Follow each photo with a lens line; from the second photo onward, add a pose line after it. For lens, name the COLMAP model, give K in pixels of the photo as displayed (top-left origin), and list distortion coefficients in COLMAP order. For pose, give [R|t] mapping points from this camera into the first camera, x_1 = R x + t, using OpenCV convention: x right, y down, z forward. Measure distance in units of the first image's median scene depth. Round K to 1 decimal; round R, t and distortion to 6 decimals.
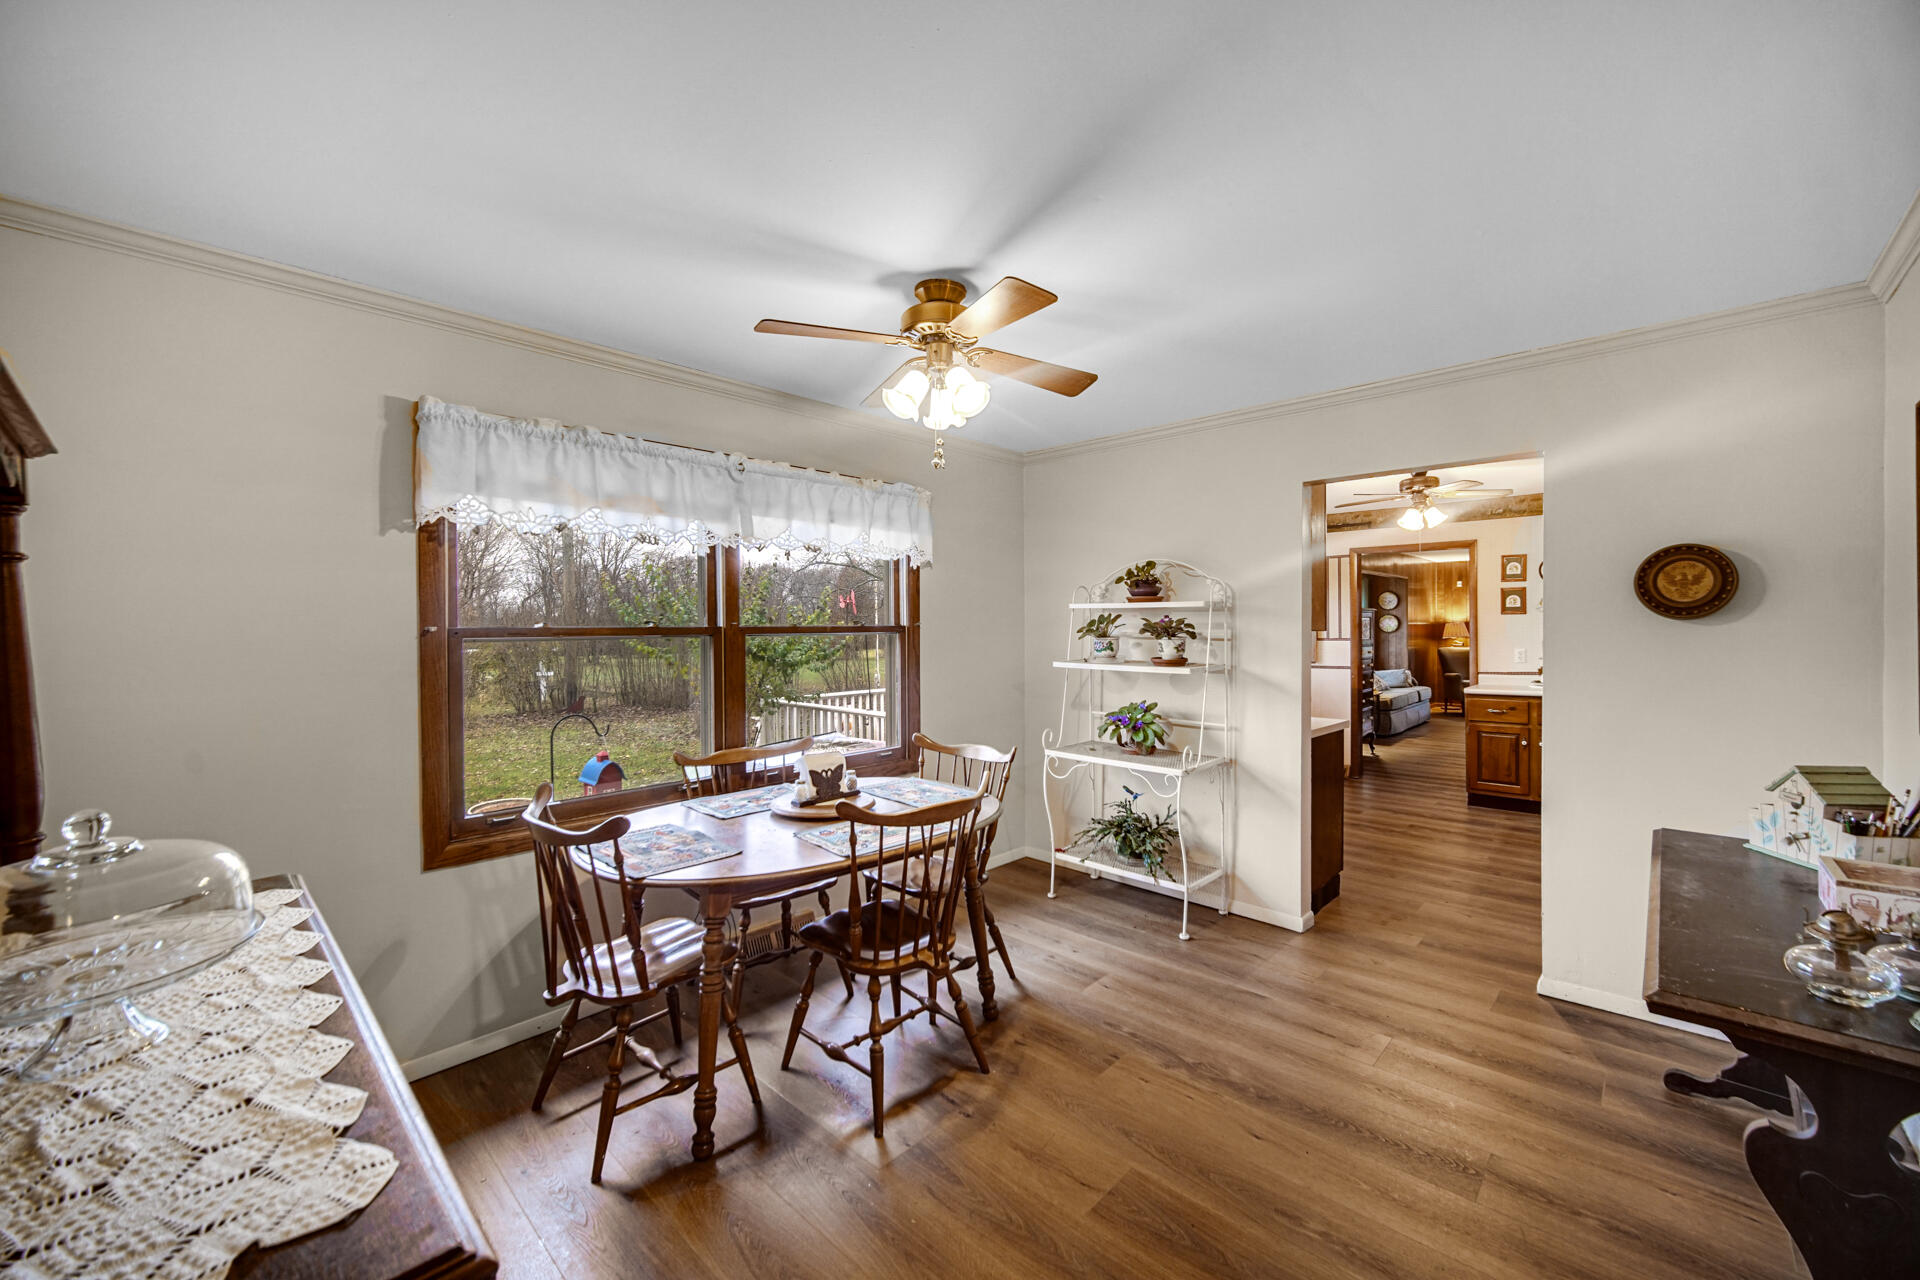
lens RADIAL K [[764.5, 0, 960.0], [0, 764.5, 640.0], [0, 0, 1]] dist [0.000071, 0.000014]
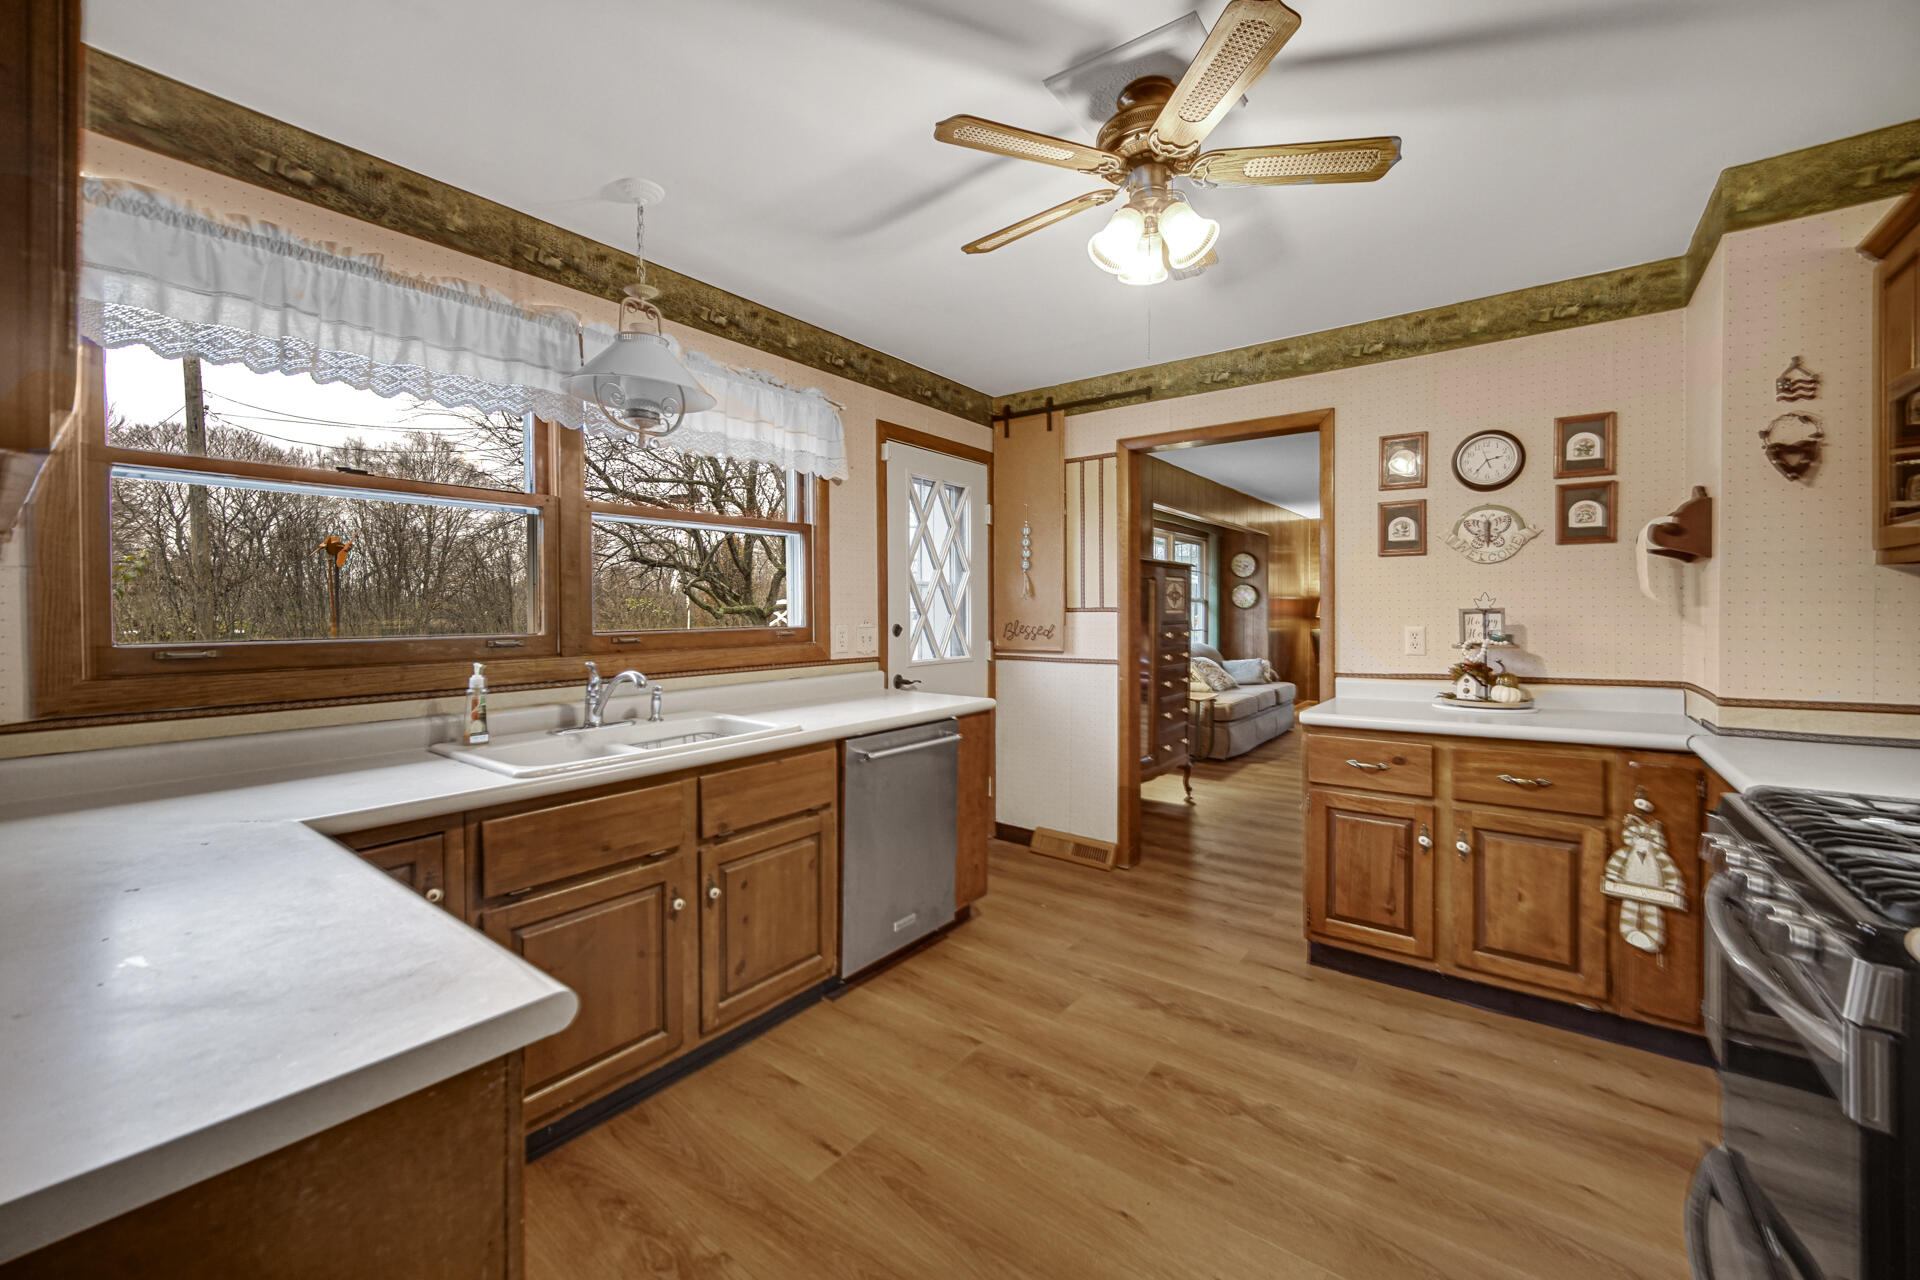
lens RADIAL K [[756.0, 0, 959.3], [0, 756.0, 629.4], [0, 0, 1]] dist [-0.000365, 0.000337]
pose [[0.995336, 0.000318, 0.096472, 0.348303], [-0.000951, 0.999978, 0.006511, 0.009518], [-0.096467, -0.006573, 0.995314, 0.481055]]
